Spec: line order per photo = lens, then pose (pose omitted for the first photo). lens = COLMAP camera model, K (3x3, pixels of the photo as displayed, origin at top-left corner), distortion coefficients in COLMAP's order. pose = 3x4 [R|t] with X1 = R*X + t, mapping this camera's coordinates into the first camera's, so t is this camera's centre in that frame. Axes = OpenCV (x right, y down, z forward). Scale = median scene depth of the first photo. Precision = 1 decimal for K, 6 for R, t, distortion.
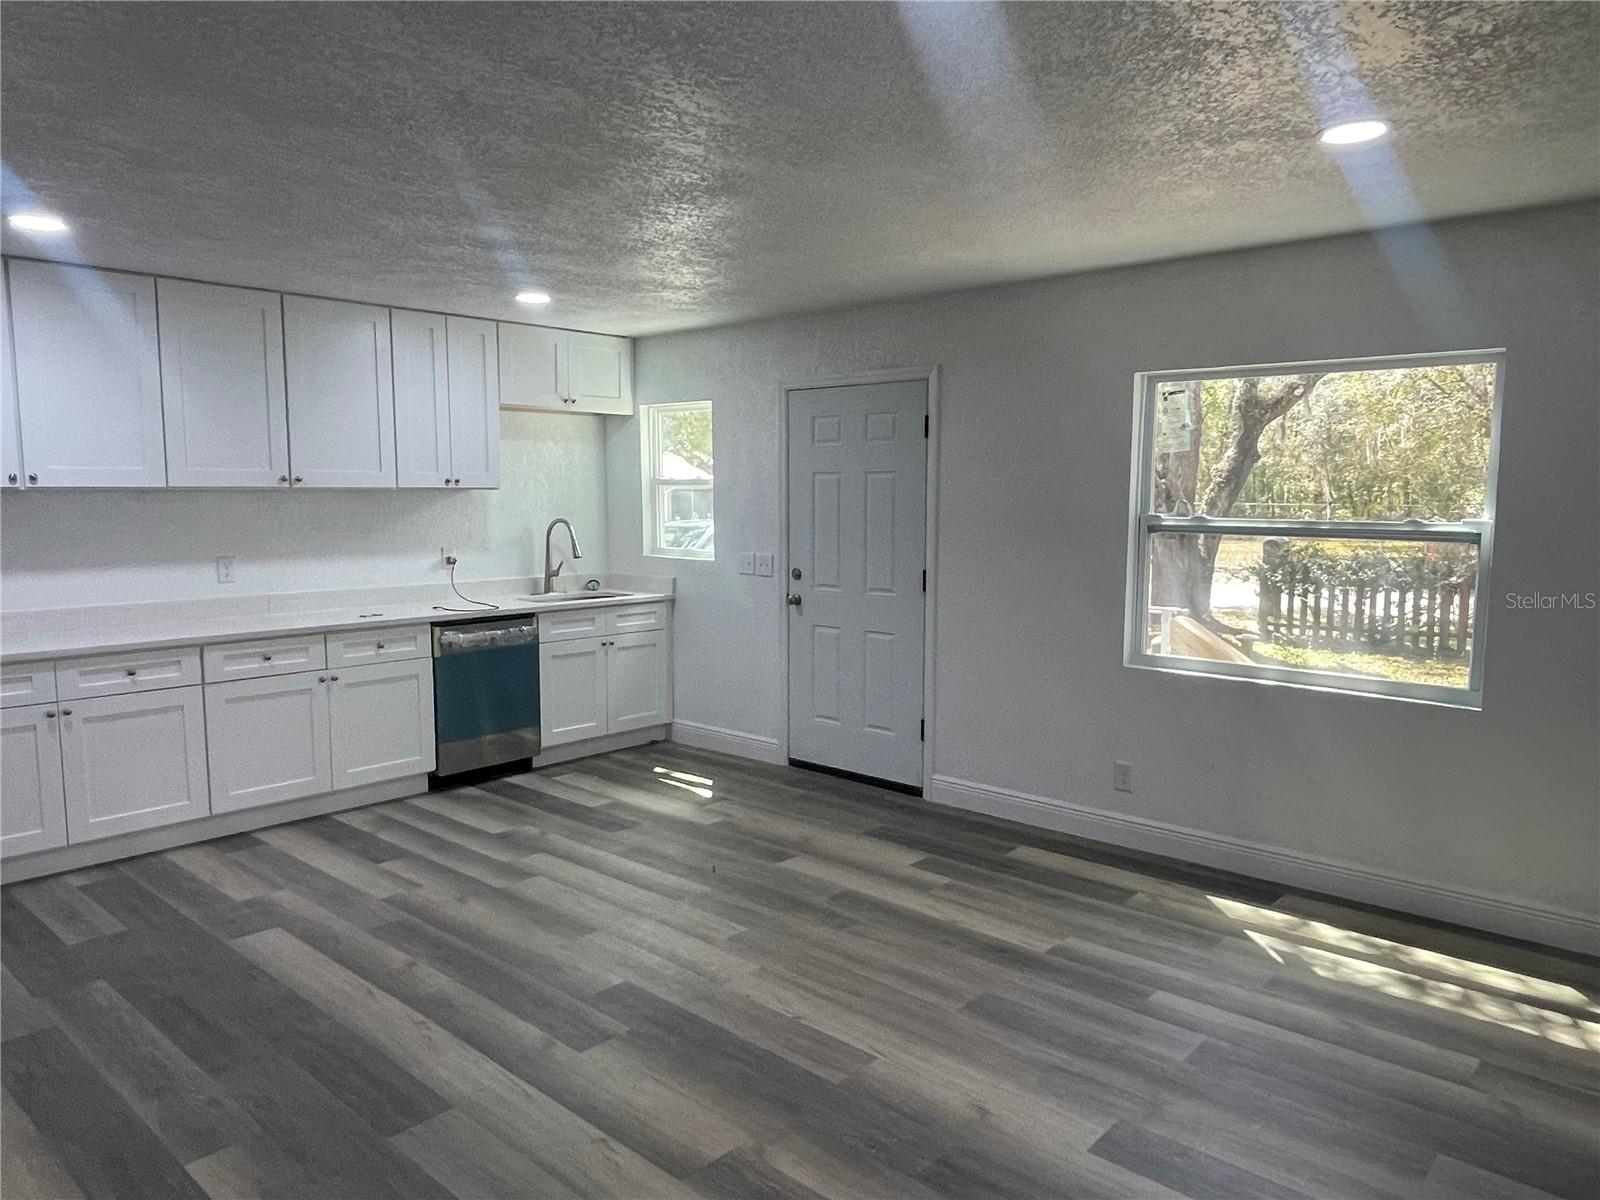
lens RADIAL K [[1068.9, 0, 816.7], [0, 1068.9, 606.2], [0, 0, 1]] dist [0.010282, -0.024040]
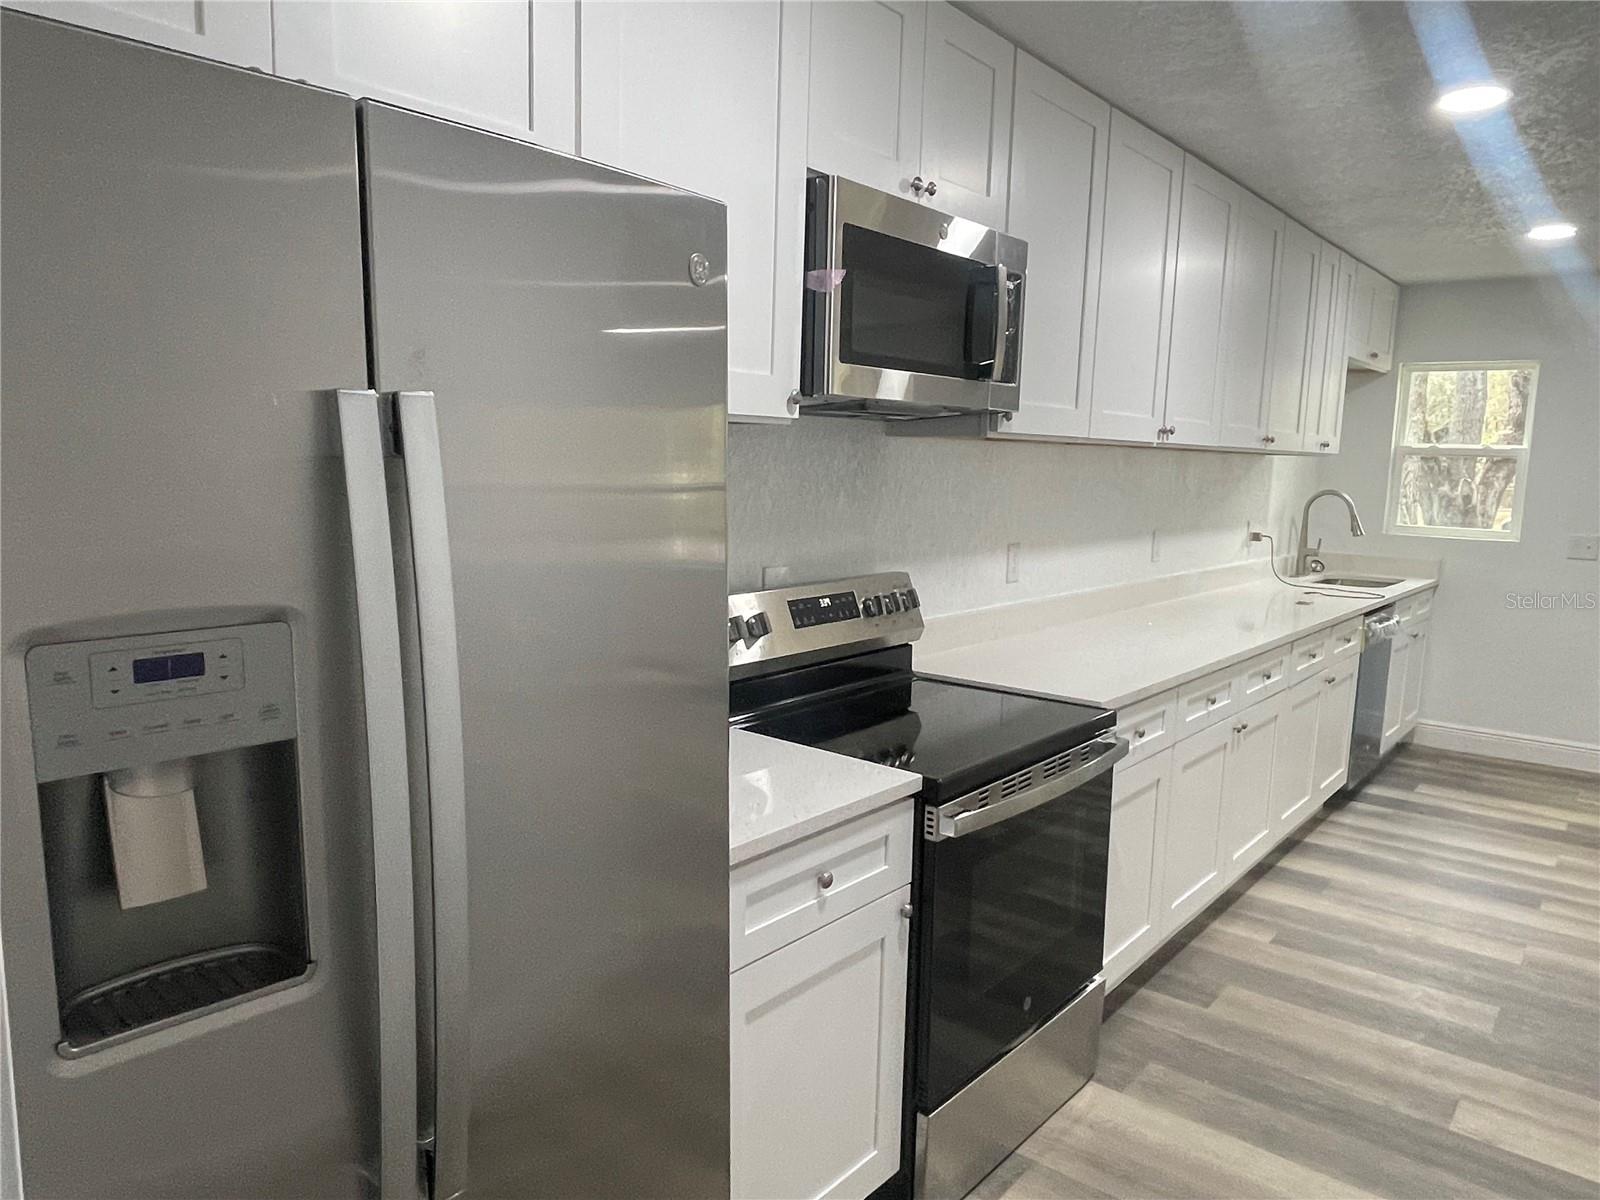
lens RADIAL K [[1068.9, 0, 788.5], [0, 1068.9, 604.9], [0, 0, 1]] dist [0.010282, -0.024040]
pose [[0.999609, 0.018828, 0.020650, -0.856584], [-0.019500, 0.999270, 0.032864, -0.009948], [-0.020016, -0.033254, 0.999246, 0.161098]]
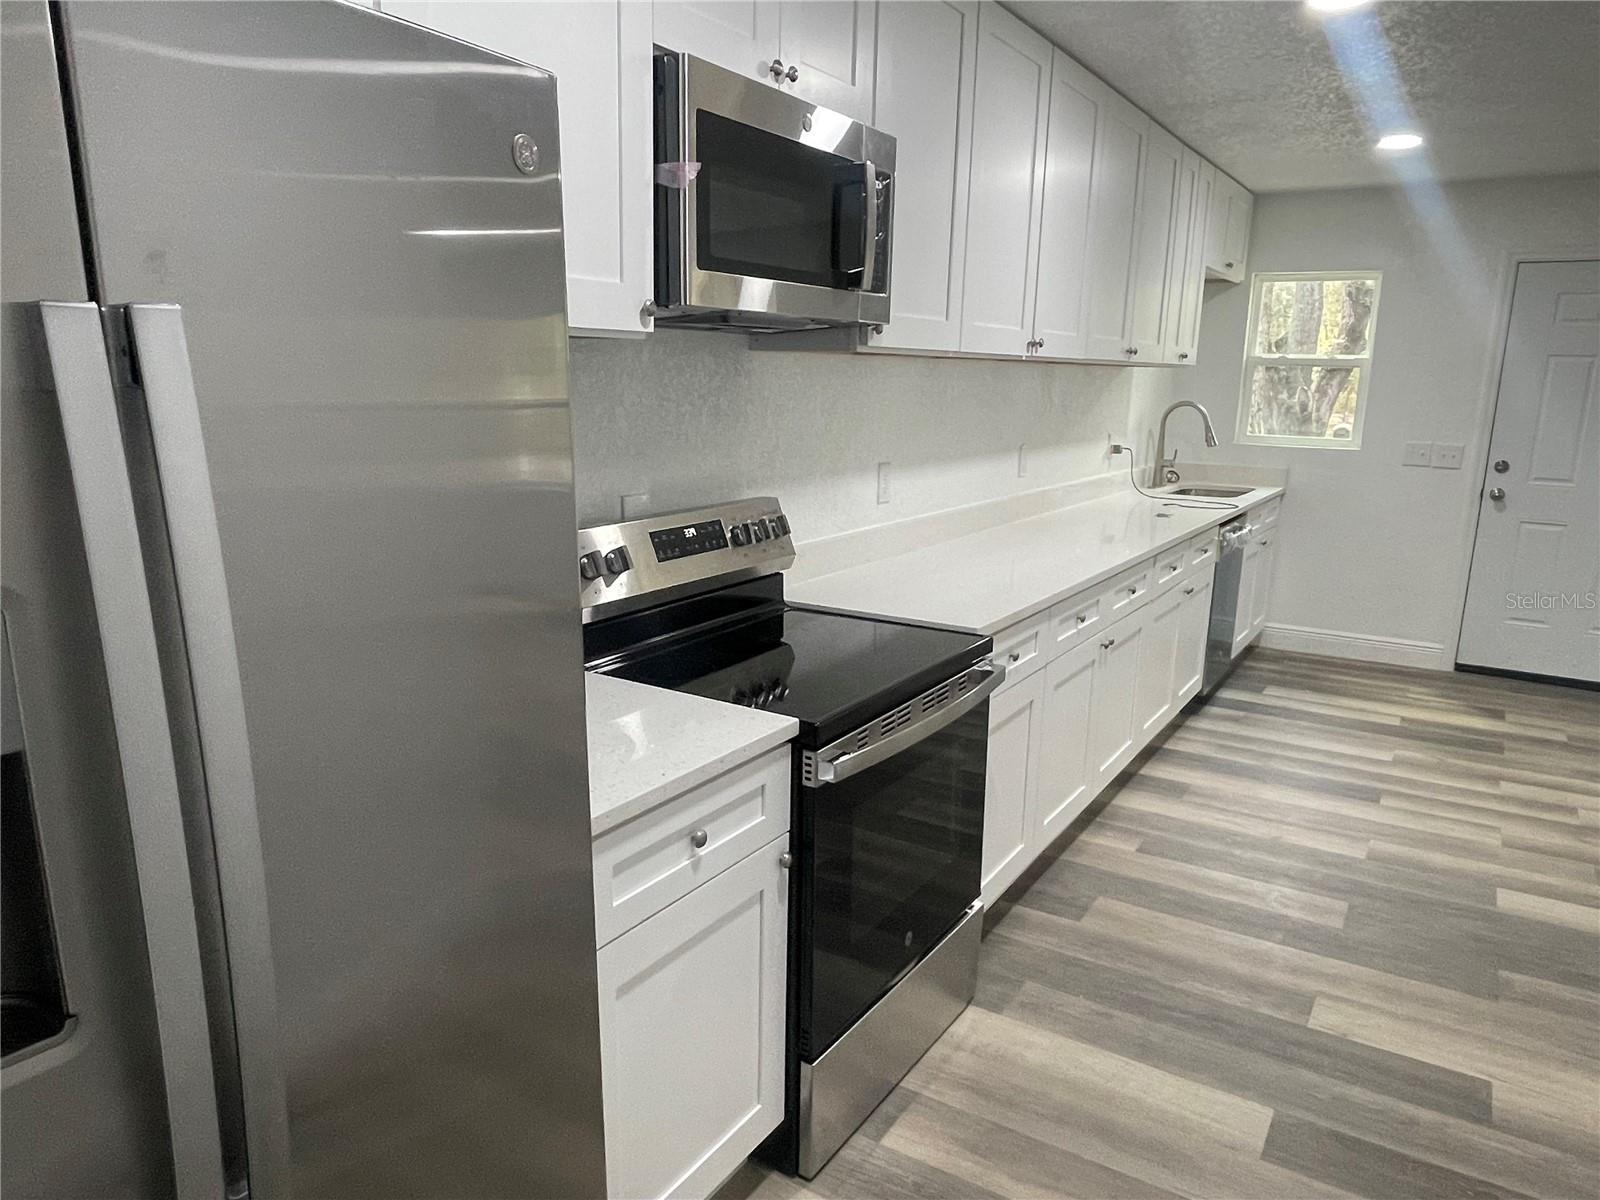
lens RADIAL K [[1068.9, 0, 791.1], [0, 1068.9, 611.3], [0, 0, 1]] dist [0.010282, -0.024040]
pose [[0.989114, -0.017126, 0.146150, -0.854212], [-0.000090, 0.993133, 0.116987, -0.015610], [-0.147150, -0.115727, 0.982321, 0.191652]]
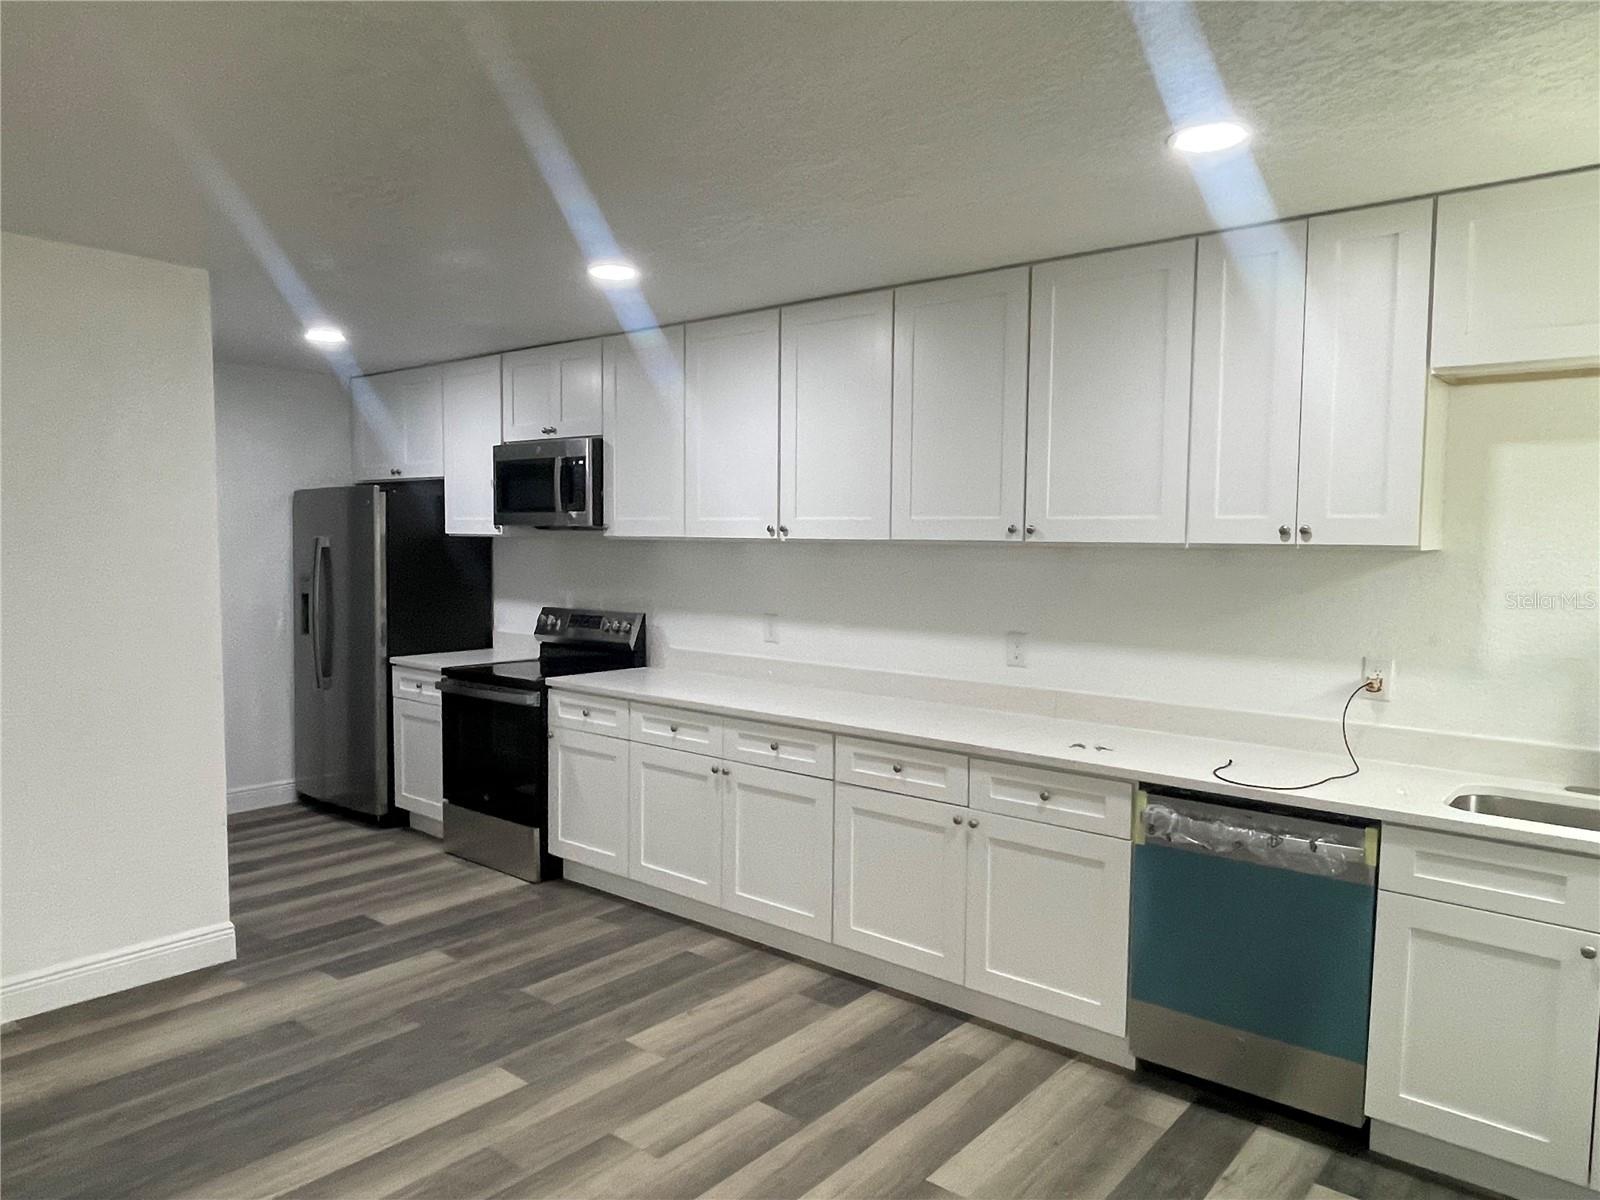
lens RADIAL K [[1068.9, 0, 776.7], [0, 1068.9, 611.4], [0, 0, 1]] dist [0.010282, -0.024040]
pose [[0.019266, 0.067645, -0.997523, 0.199656], [-0.119011, 0.990770, 0.064888, -0.089846], [0.992706, 0.117466, 0.027139, 0.807122]]
